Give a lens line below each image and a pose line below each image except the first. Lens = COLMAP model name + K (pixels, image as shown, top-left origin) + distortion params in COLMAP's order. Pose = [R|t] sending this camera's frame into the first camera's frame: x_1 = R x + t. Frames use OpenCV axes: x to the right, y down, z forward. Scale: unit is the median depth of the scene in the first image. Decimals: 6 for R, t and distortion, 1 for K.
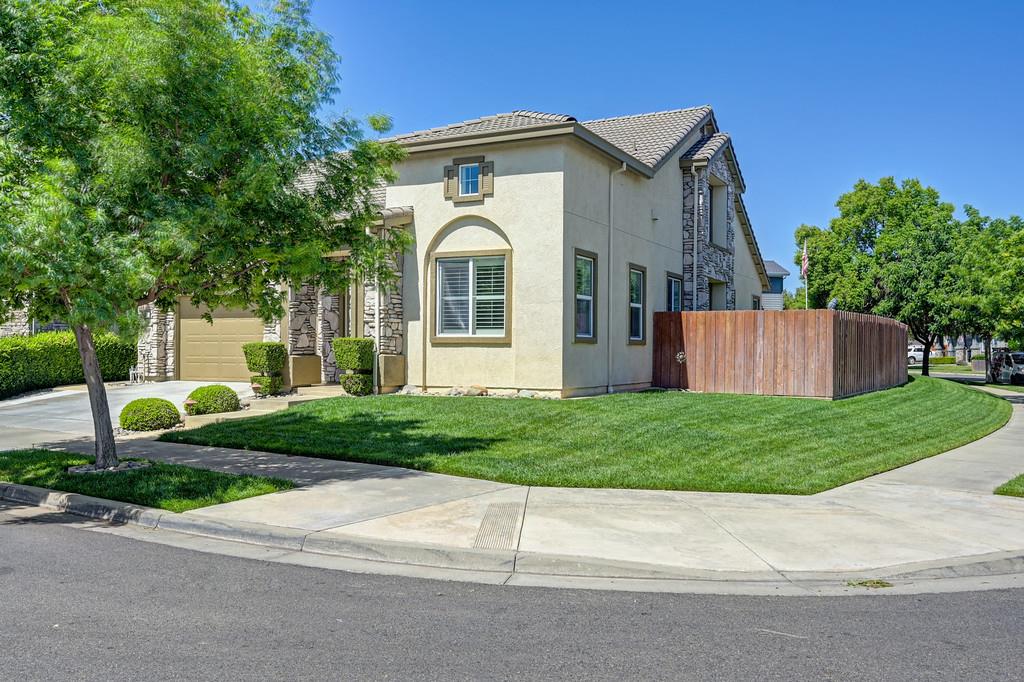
lens RADIAL K [[902.7, 0, 510.1], [0, 902.7, 342.2], [0, 0, 1]] dist [0.021410, 0.001062]
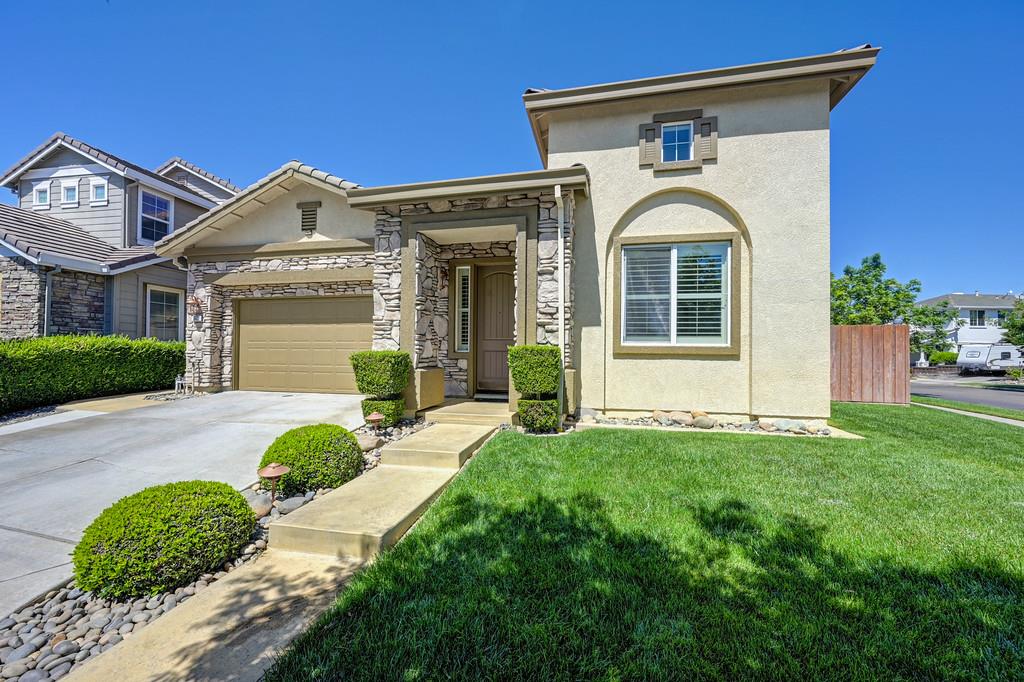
lens RADIAL K [[404.6, 0, 516.6], [0, 404.6, 346.5], [0, 0, 1]] dist [-0.001985, 0.000665]
pose [[0.965047, 0.009069, 0.261918, -0.261715], [-0.007237, 0.999942, -0.007958, -0.001825], [-0.261975, 0.005785, 0.965057, 0.692090]]
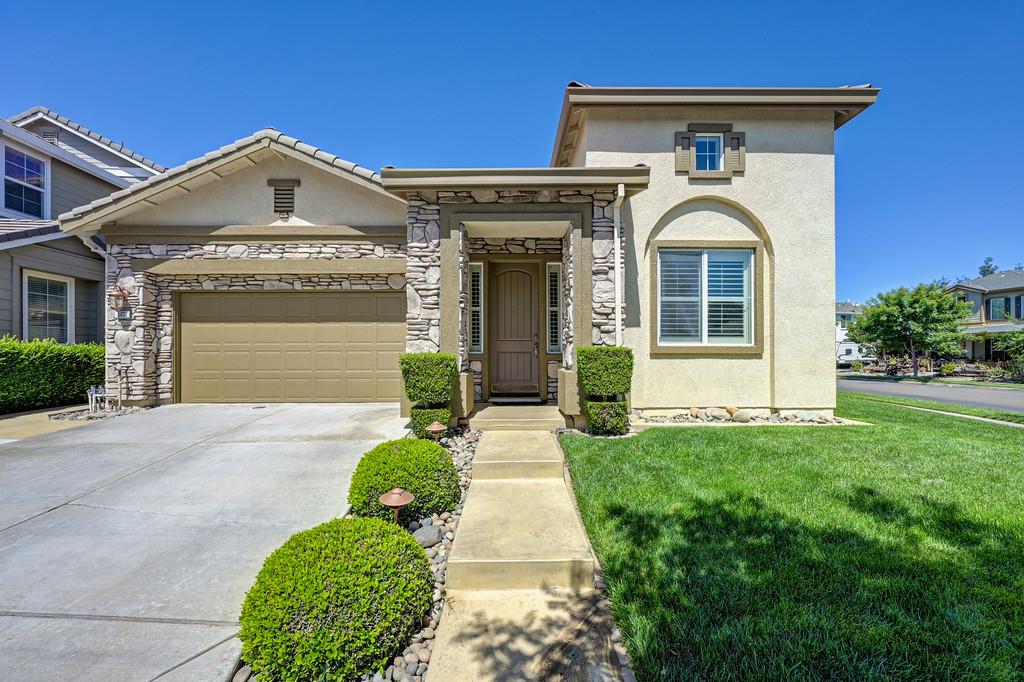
lens RADIAL K [[404.6, 0, 518.8], [0, 404.6, 351.5], [0, 0, 1]] dist [-0.001985, 0.000665]
pose [[0.881534, -0.002269, 0.472116, -0.361947], [0.000784, 0.999994, 0.003343, -0.002287], [-0.472121, -0.002577, 0.881530, 0.747073]]
